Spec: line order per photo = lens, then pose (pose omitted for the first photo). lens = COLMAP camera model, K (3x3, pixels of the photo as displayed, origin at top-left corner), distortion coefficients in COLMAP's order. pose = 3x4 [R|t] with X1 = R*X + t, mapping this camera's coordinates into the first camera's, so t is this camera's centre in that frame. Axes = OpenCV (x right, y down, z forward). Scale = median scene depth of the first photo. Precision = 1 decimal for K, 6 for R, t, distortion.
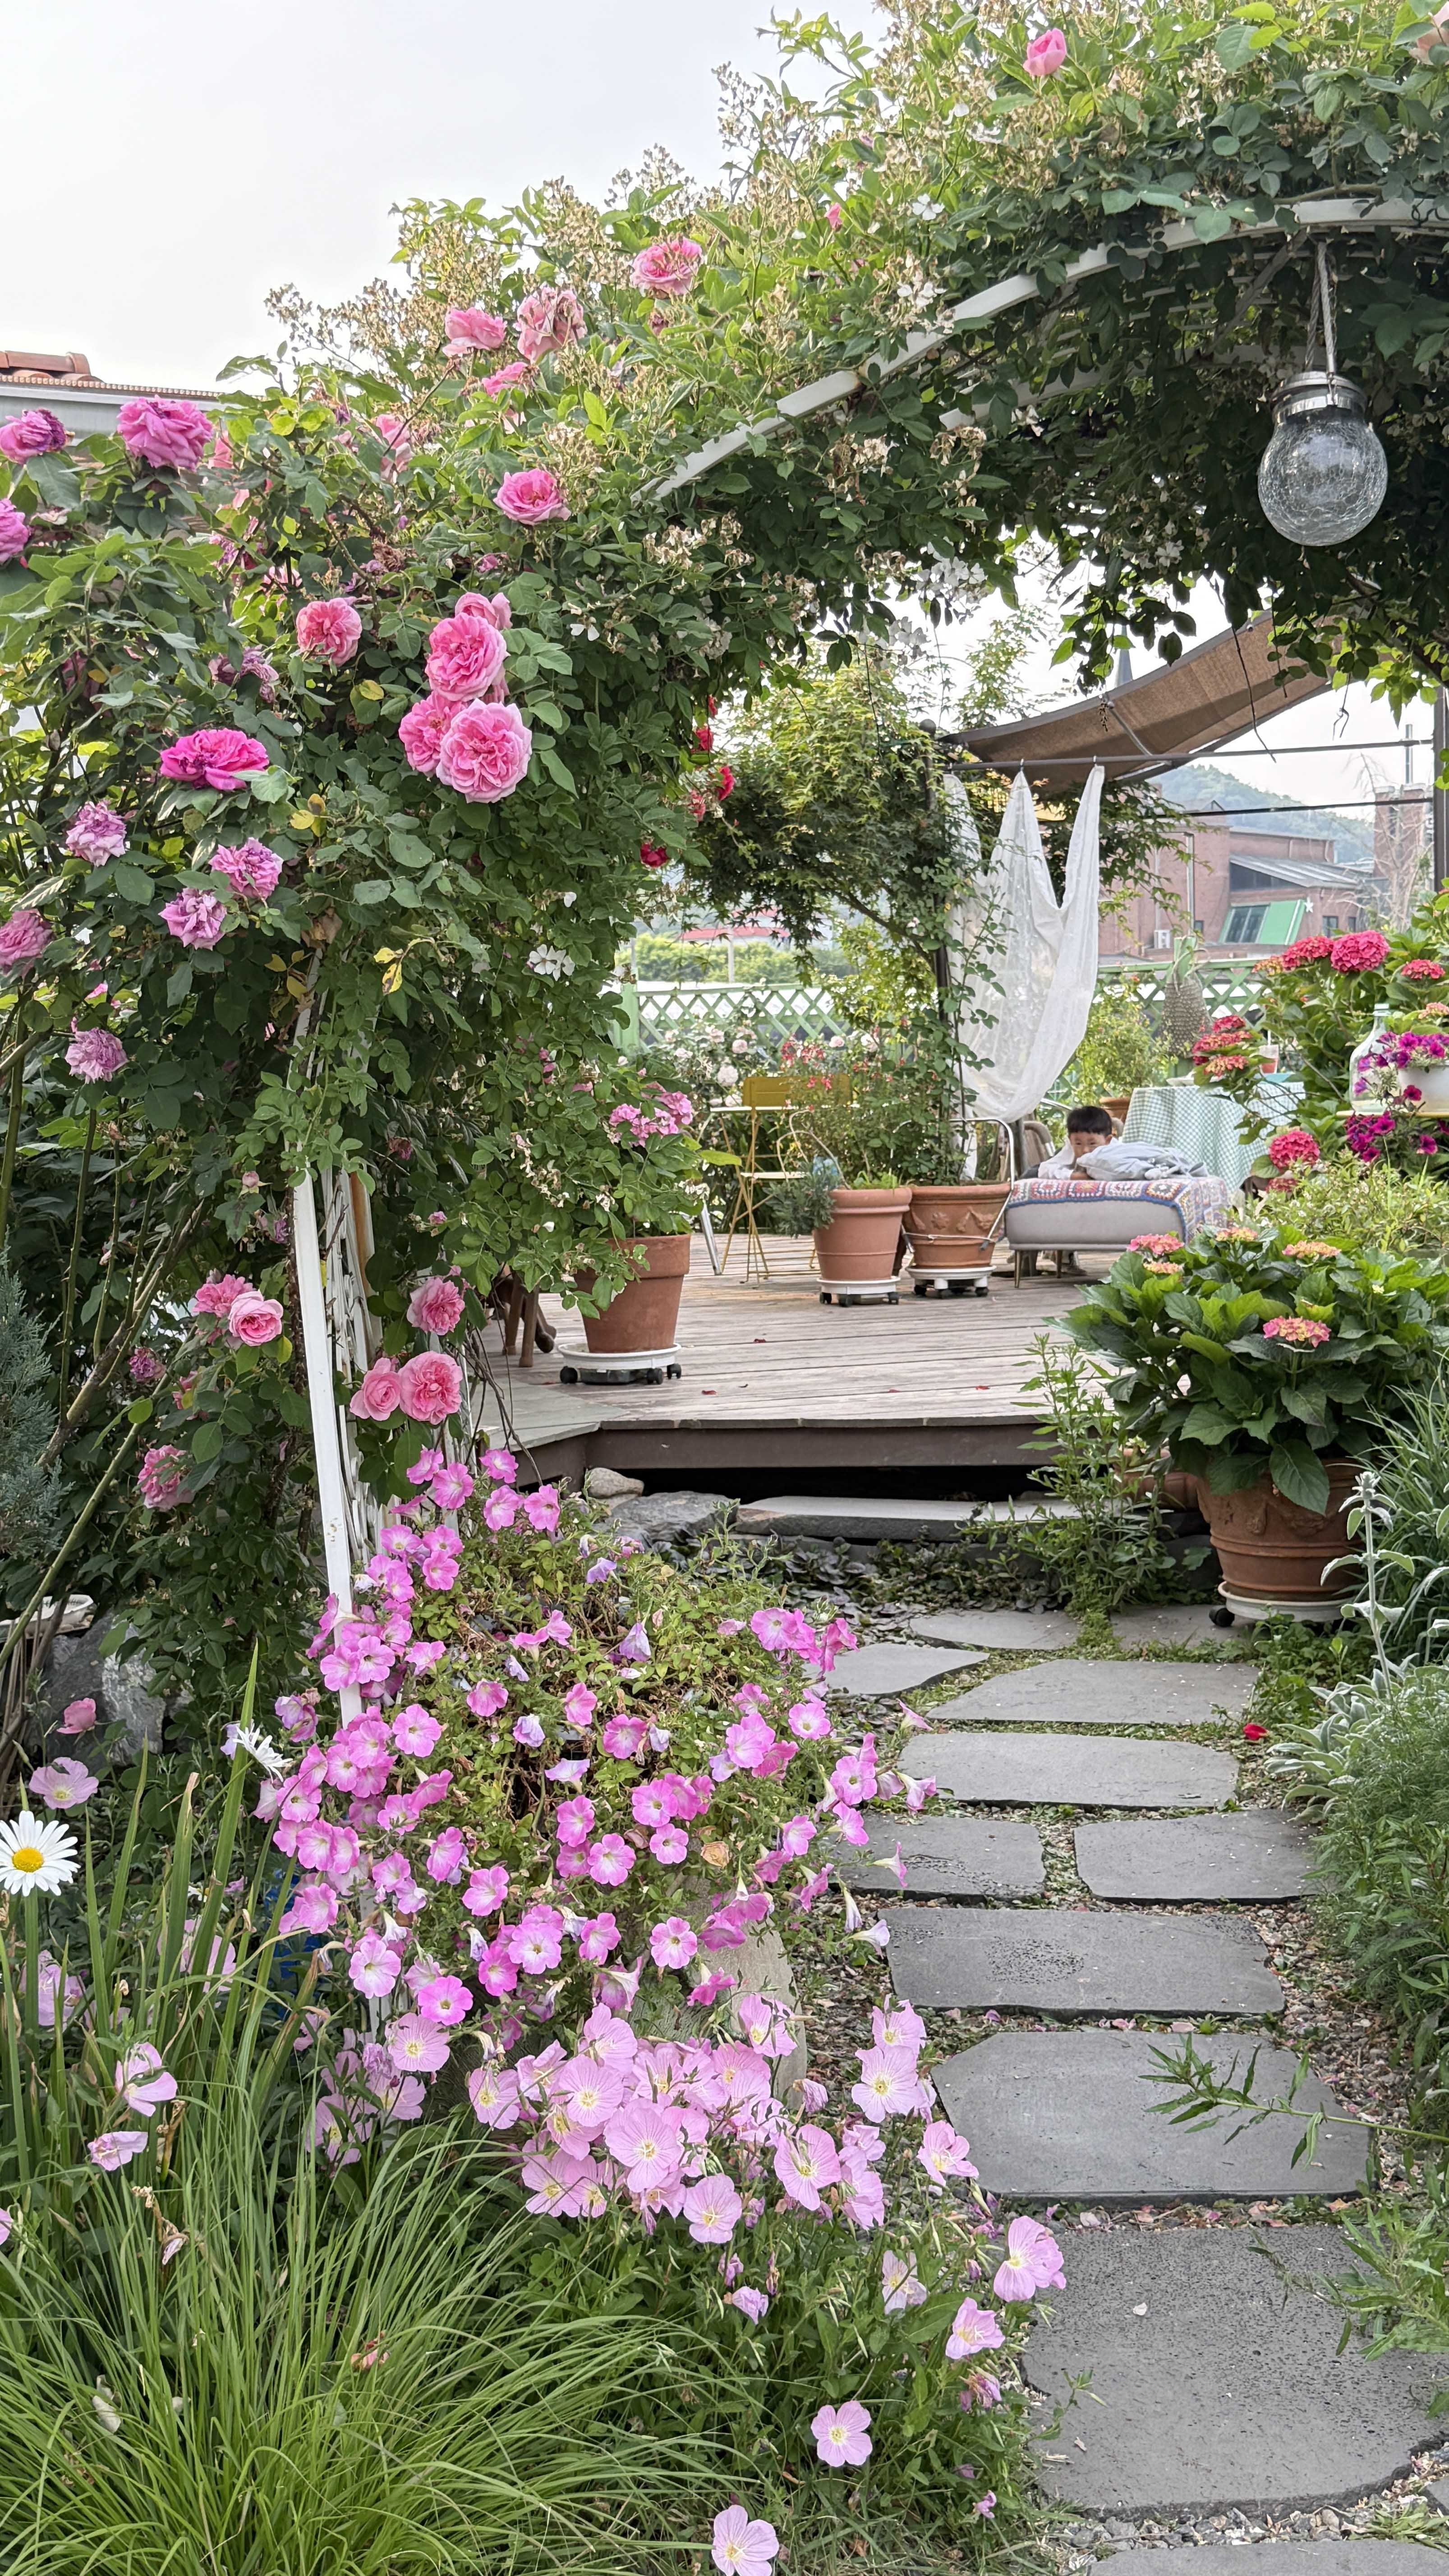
lens RADIAL K [[2933.5, 0, 724.5], [0, 2933.5, 1288.0], [0, 0, 1]] dist [0.203569, -0.458316]
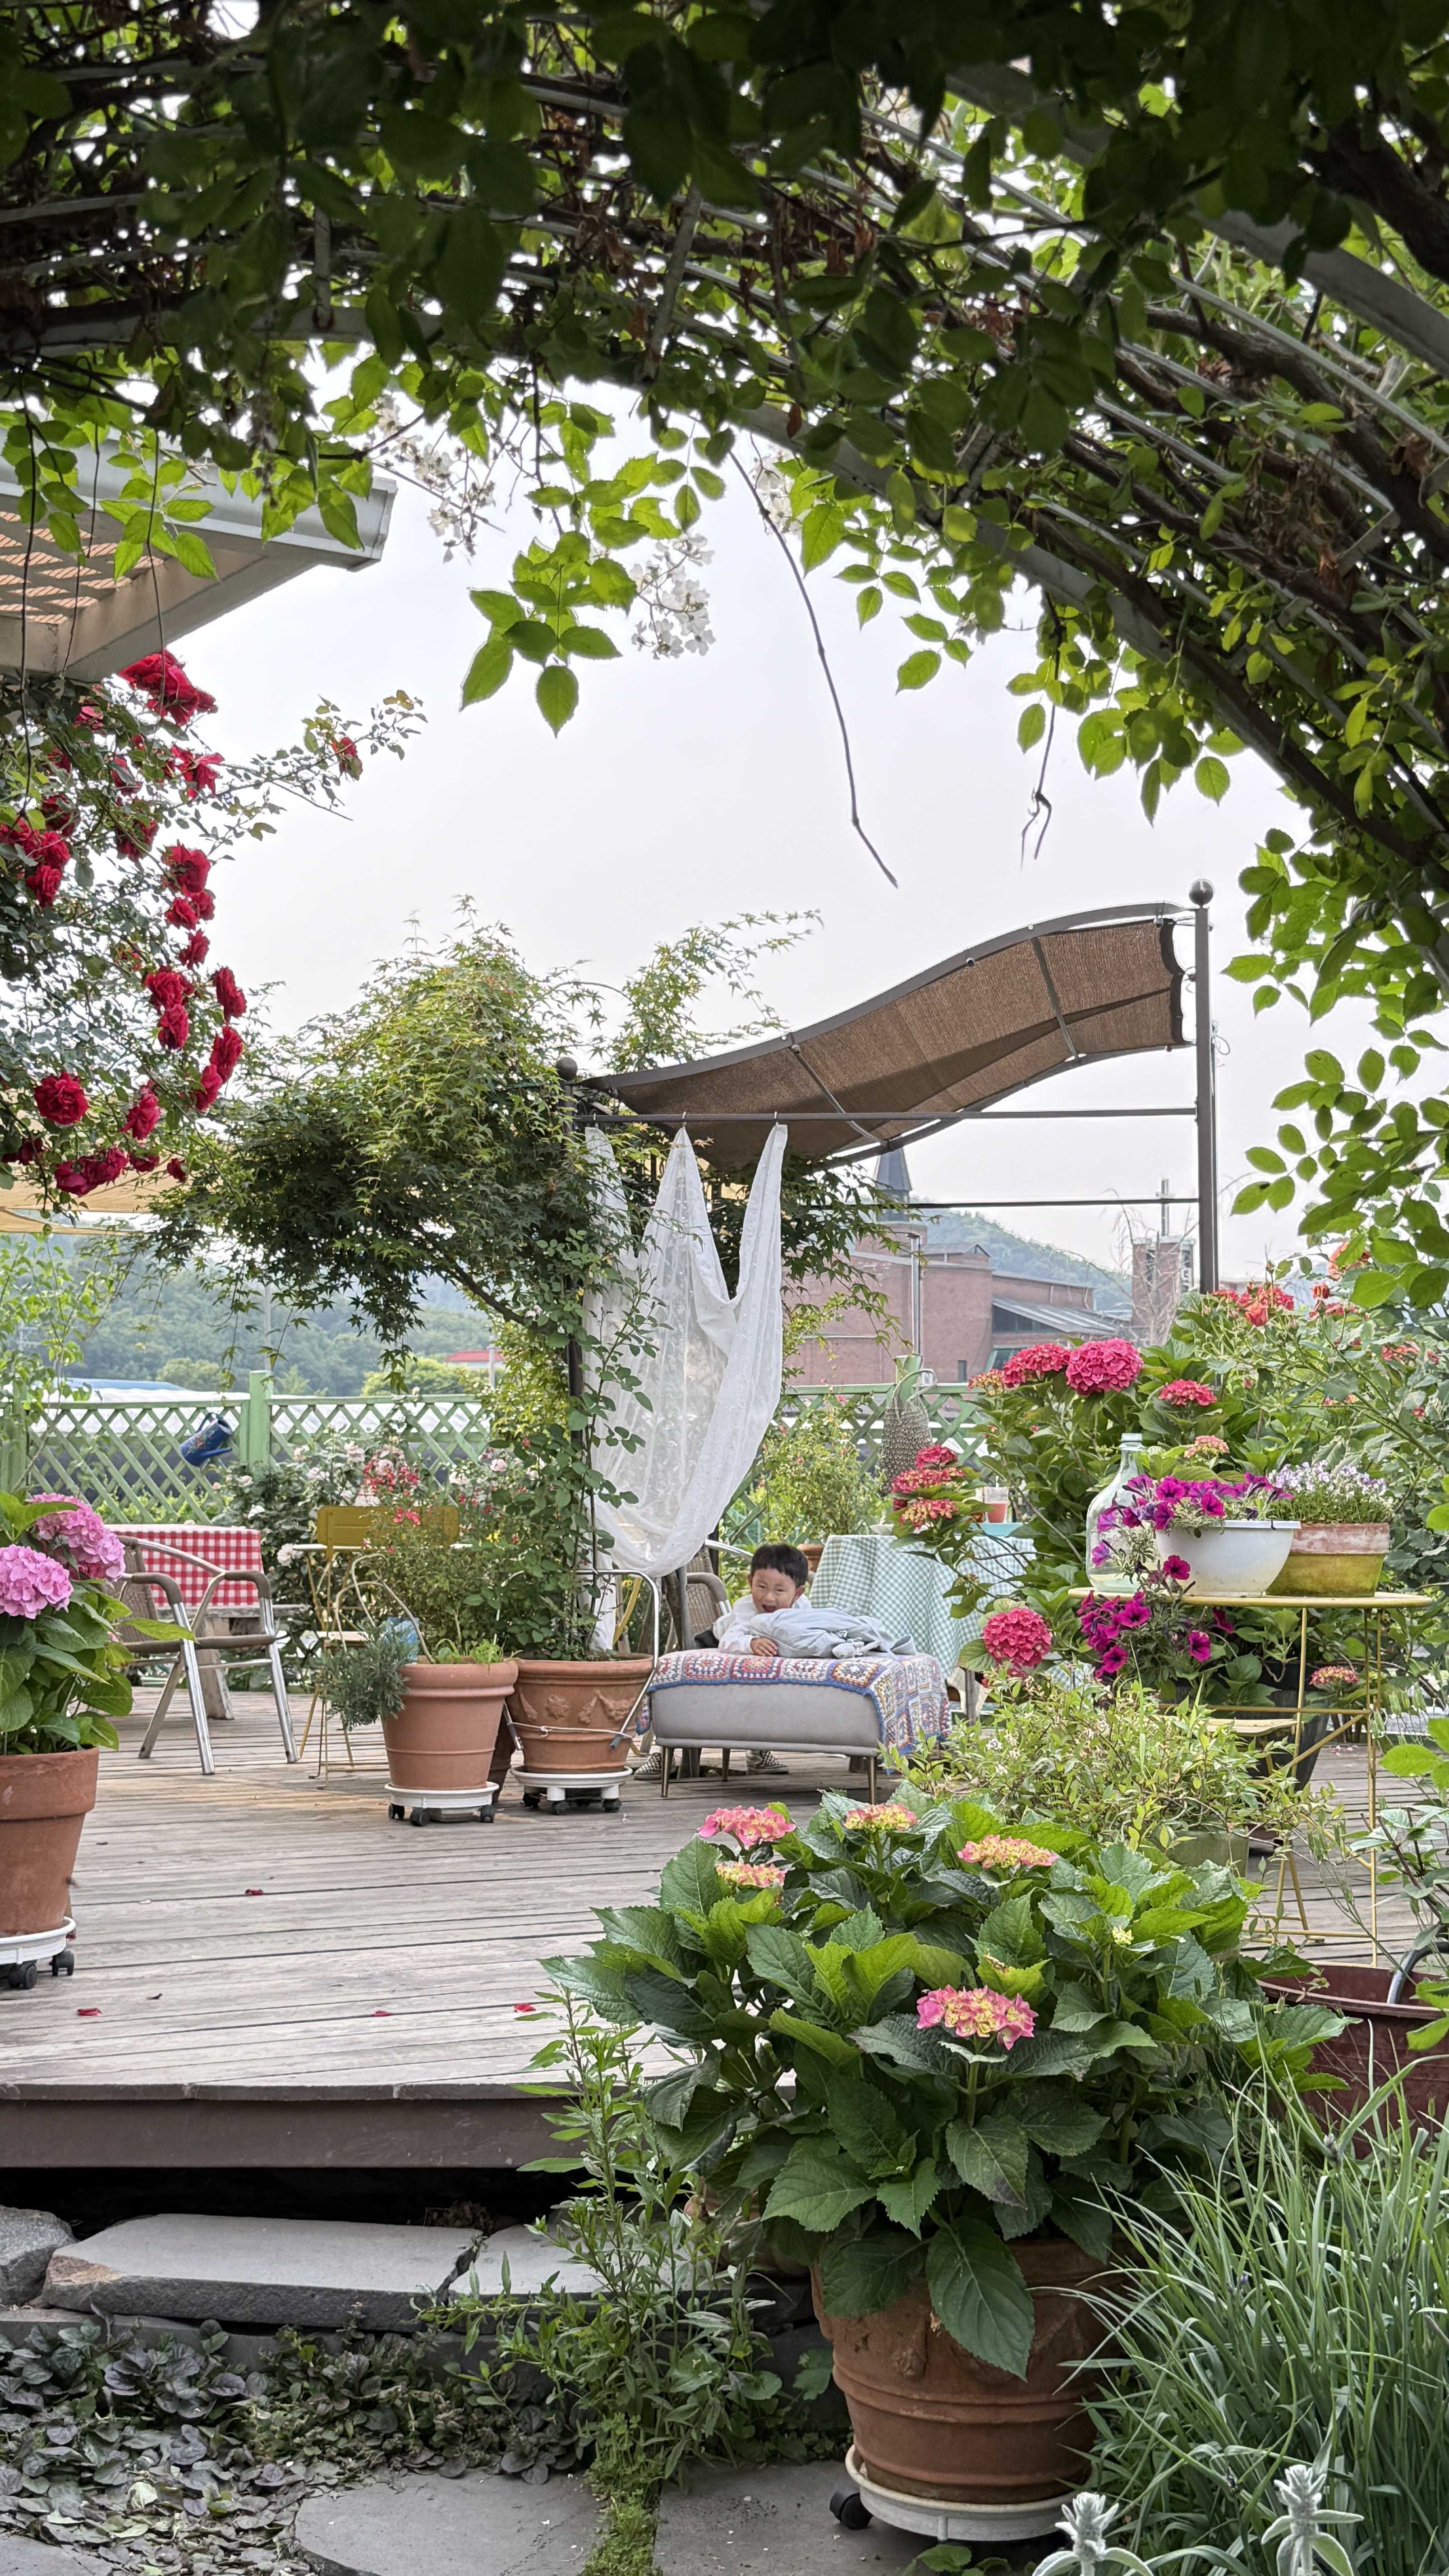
lens RADIAL K [[2933.5, 0, 724.5], [0, 2933.5, 1288.0], [0, 0, 1]] dist [0.203569, -0.458316]
pose [[0.996515, 0.035931, 0.075284, 0.057459], [-0.024670, 0.989052, -0.145494, -0.021165], [-0.079688, 0.143129, 0.986491, 0.252149]]
